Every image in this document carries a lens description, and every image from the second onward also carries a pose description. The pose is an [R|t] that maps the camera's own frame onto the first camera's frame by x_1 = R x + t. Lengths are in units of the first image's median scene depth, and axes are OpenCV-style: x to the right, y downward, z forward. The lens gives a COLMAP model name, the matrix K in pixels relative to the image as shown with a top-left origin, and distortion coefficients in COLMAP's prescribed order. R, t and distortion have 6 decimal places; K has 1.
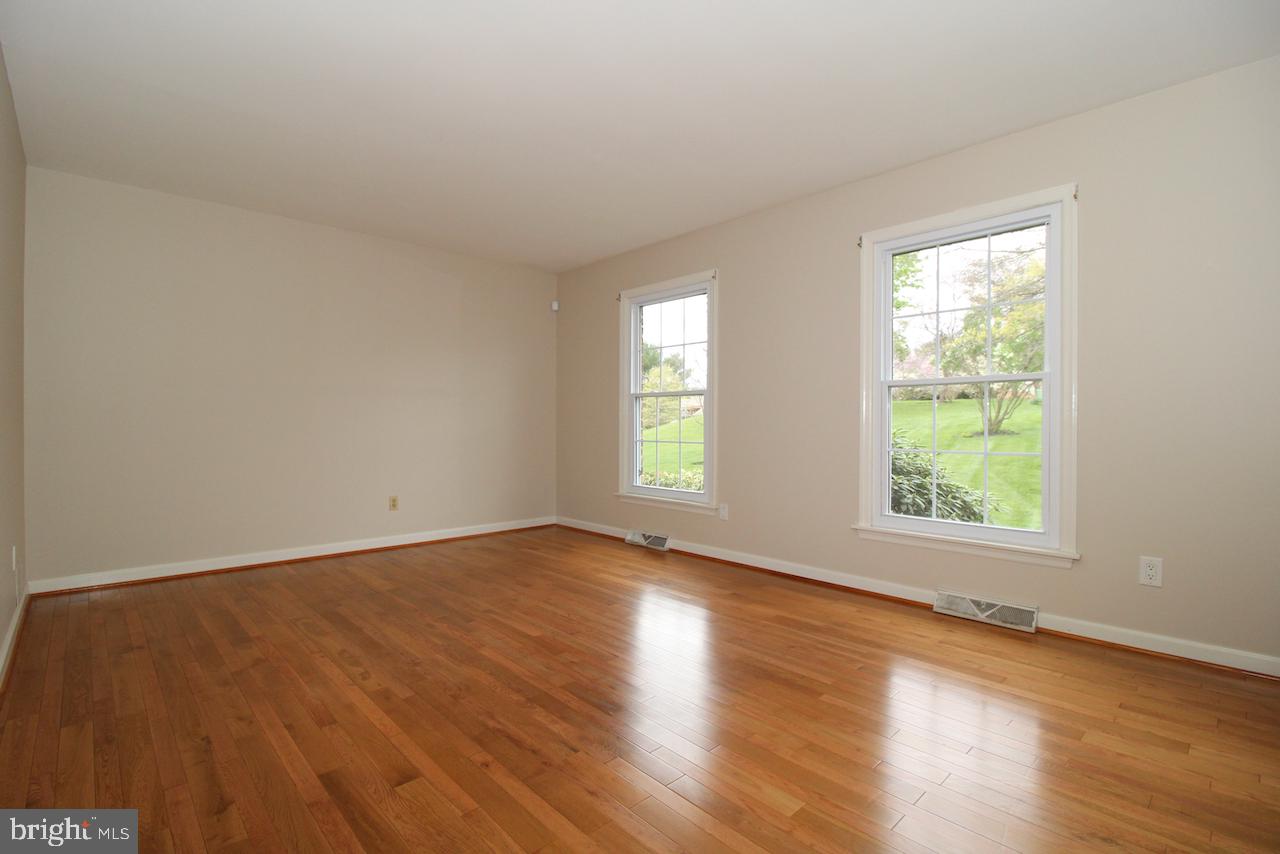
lens RADIAL K [[641.8, 0, 632.6], [0, 641.8, 429.1], [0, 0, 1]] dist [-0.003025, -0.000416]
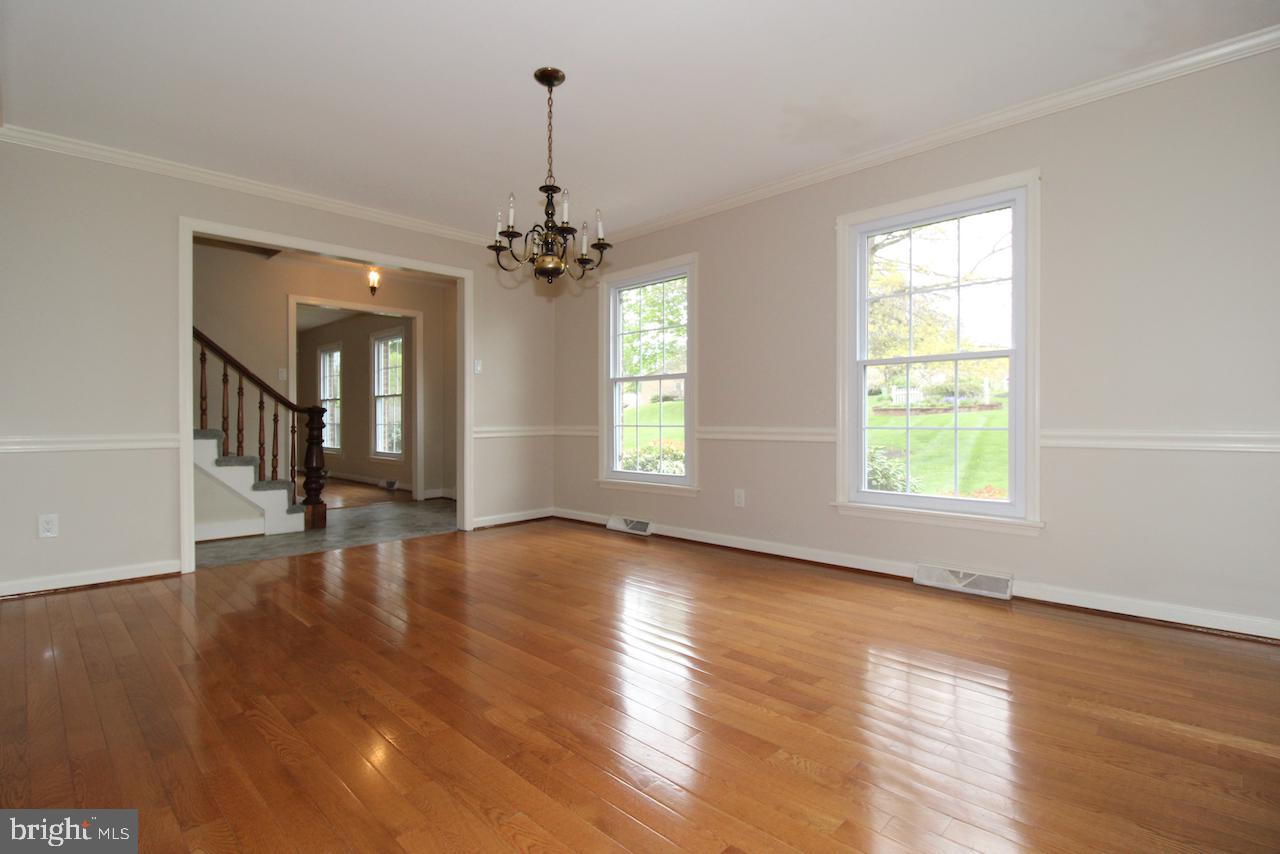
lens RADIAL K [[599.1, 0, 636.1], [0, 599.1, 406.4], [0, 0, 1]] dist [0.015490, -0.000161]
pose [[0.993827, -0.024788, 0.108138, -0.070072], [0.026152, 0.999595, -0.011213, -0.000918], [-0.107817, 0.013972, 0.994073, 0.082135]]
